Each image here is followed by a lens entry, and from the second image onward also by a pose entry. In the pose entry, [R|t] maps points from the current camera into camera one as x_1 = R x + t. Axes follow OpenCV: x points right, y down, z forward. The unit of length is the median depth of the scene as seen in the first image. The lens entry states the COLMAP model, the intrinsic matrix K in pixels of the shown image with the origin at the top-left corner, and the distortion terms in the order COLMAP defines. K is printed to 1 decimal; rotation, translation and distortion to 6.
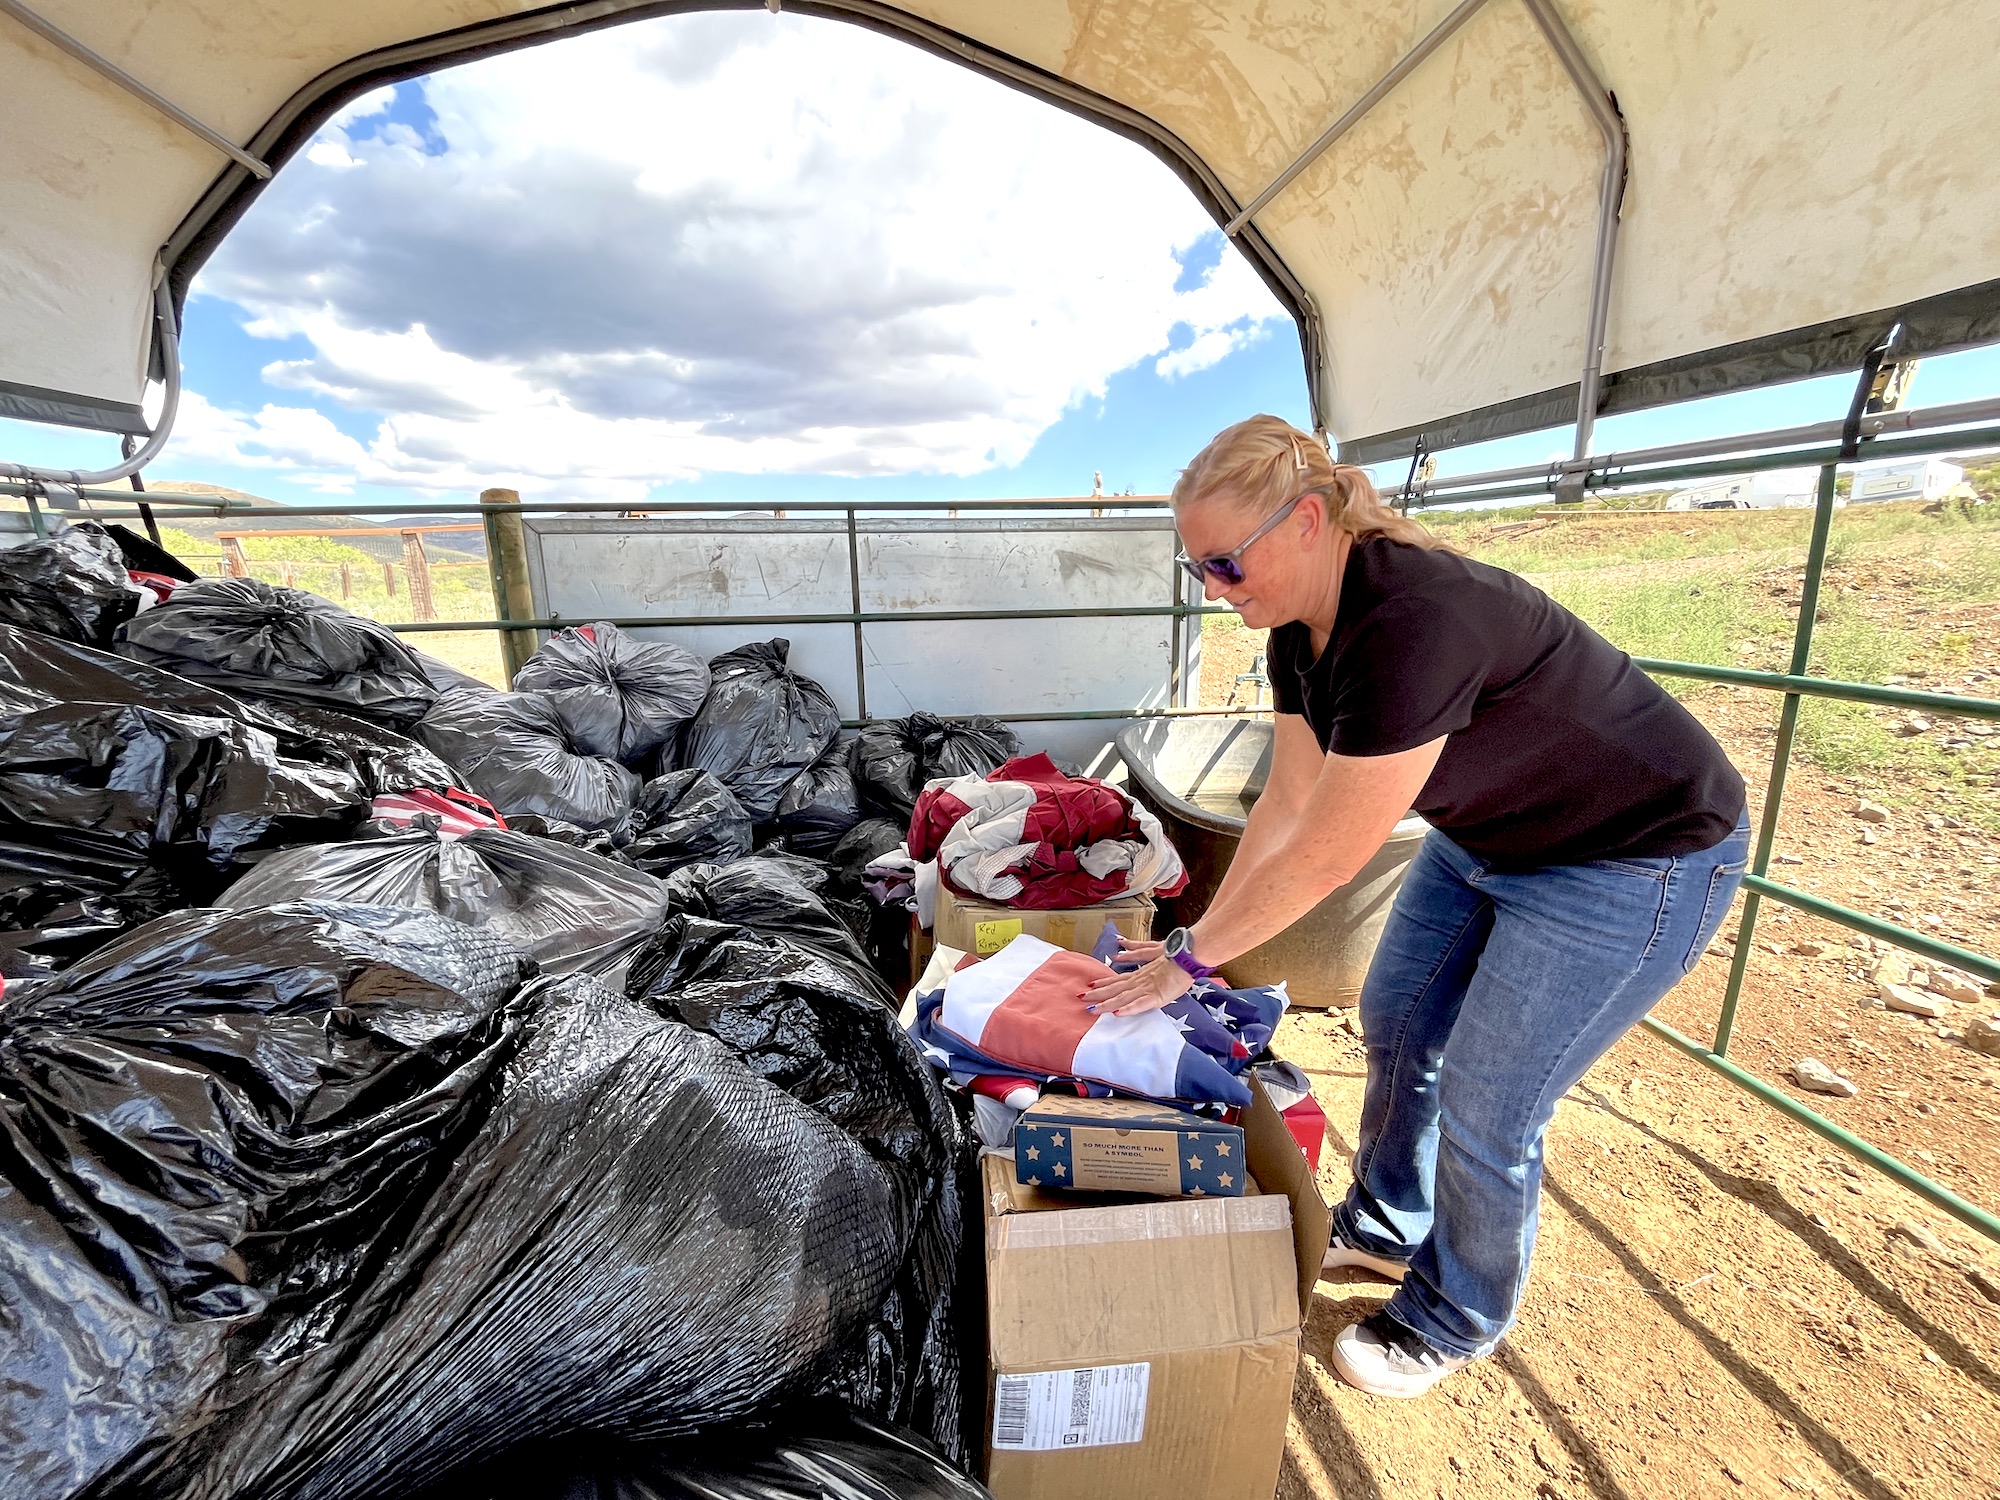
lens RADIAL K [[803.3, 0, 986.5], [0, 803.3, 756.3], [0, 0, 1]] dist [0.014244, 0.000380]
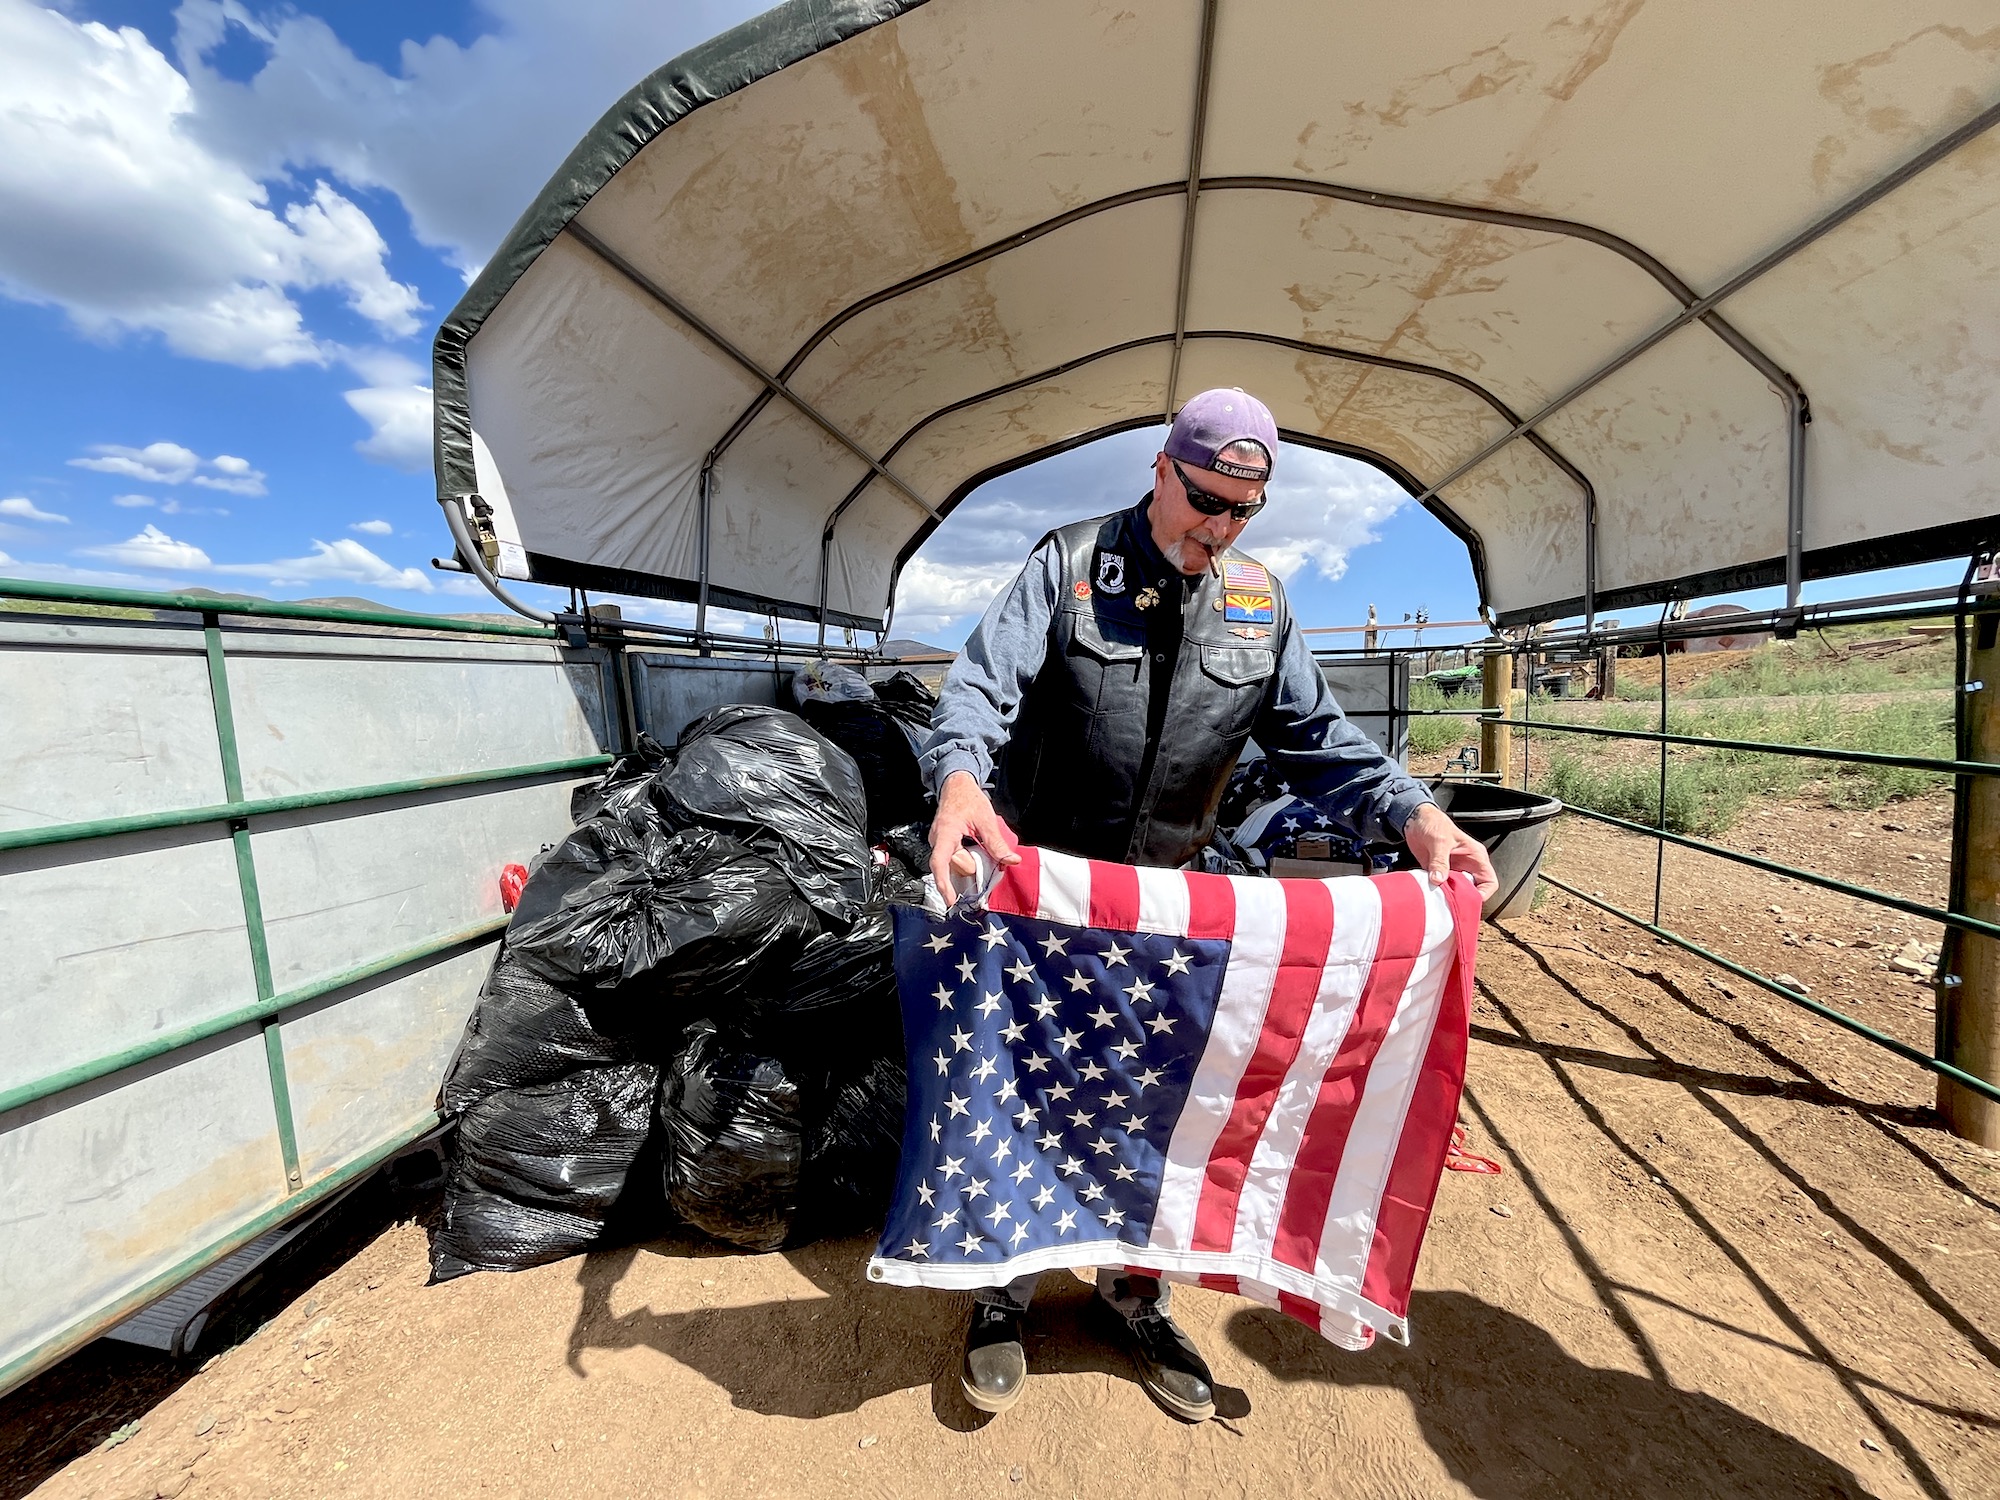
lens RADIAL K [[803.3, 0, 997.5], [0, 803.3, 734.1], [0, 0, 1]] dist [0.014244, 0.000380]
pose [[0.949365, 0.025904, -0.313106, -0.008182], [-0.082052, 0.982450, -0.167508, 0.263639], [0.303272, 0.184717, 0.934829, -0.999906]]
